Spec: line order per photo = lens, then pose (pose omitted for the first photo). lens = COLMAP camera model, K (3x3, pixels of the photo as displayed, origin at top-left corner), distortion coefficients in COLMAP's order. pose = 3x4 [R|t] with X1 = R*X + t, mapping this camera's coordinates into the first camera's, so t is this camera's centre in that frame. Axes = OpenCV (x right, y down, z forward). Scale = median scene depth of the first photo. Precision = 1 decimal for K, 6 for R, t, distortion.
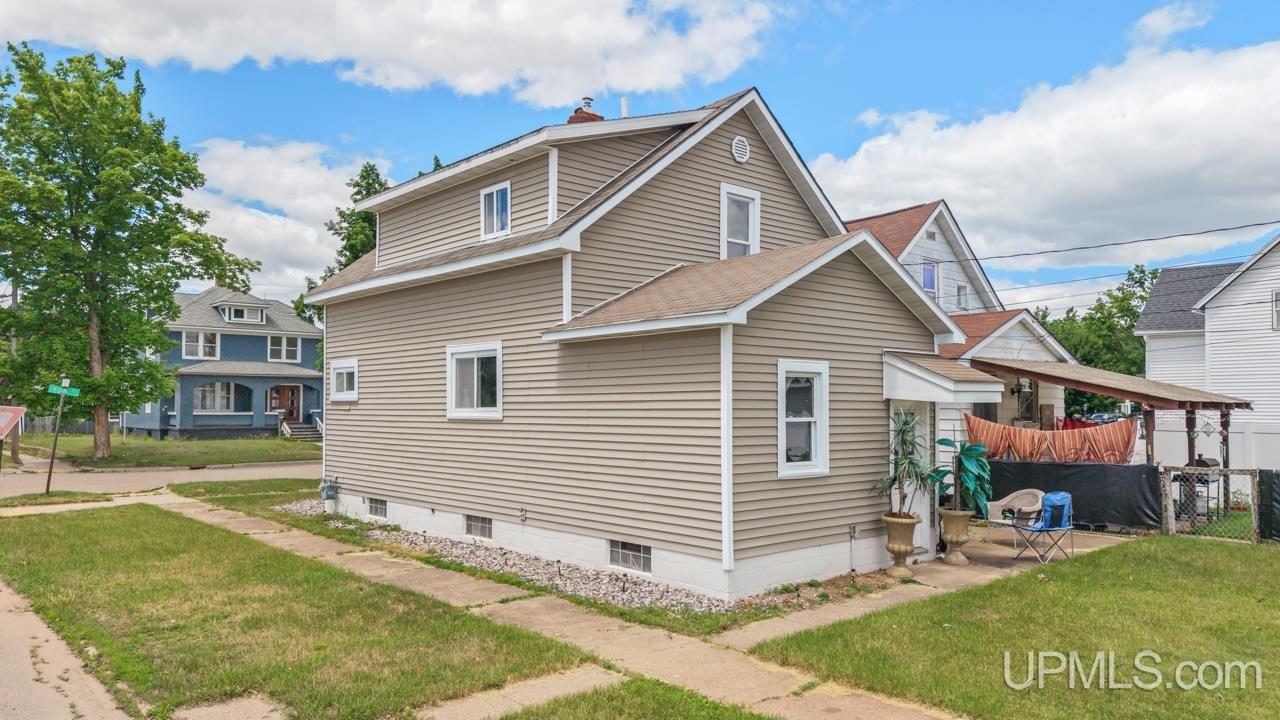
lens RADIAL K [[863.5, 0, 641.2], [0, 863.5, 384.3], [0, 0, 1]] dist [0.021108, -0.000836]
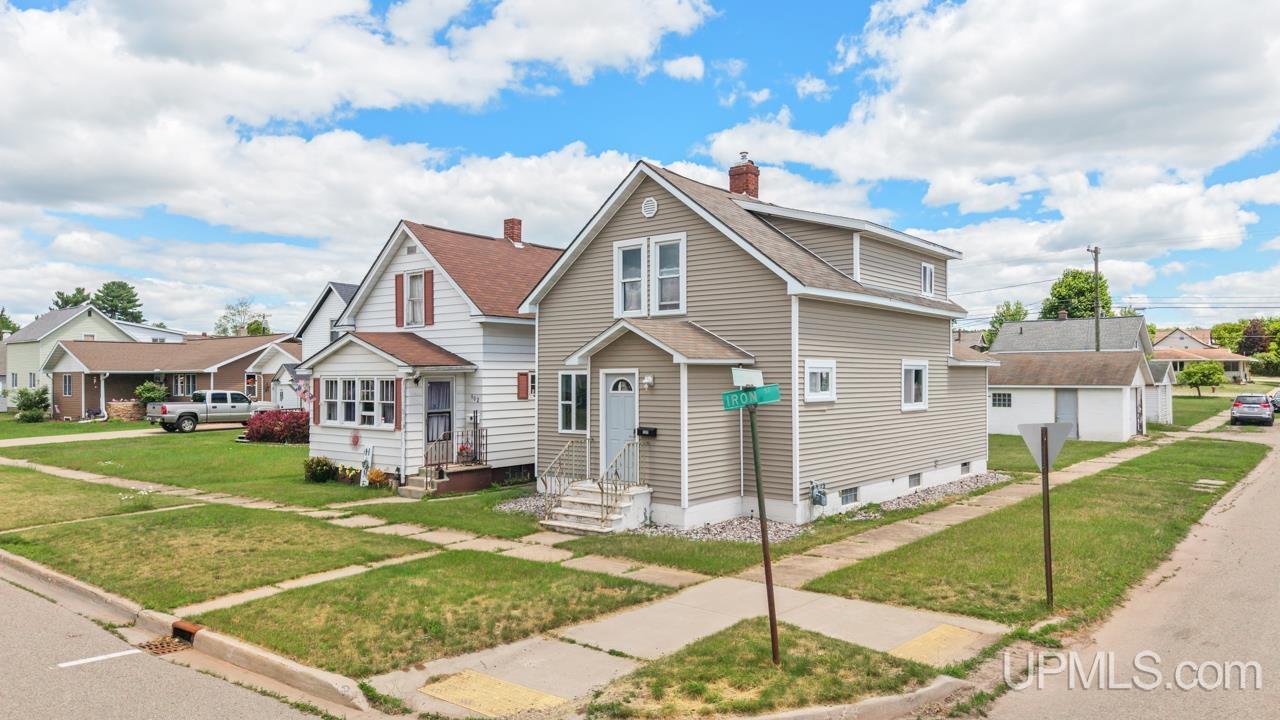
lens RADIAL K [[884.7, 0, 639.3], [0, 884.7, 450.8], [0, 0, 1]] dist [0.046650, -0.000649]
pose [[-0.177057, -0.042491, 0.983283, -1.491243], [0.015726, 0.998818, 0.045994, 0.028788], [-0.984075, 0.023607, -0.176180, 1.586237]]
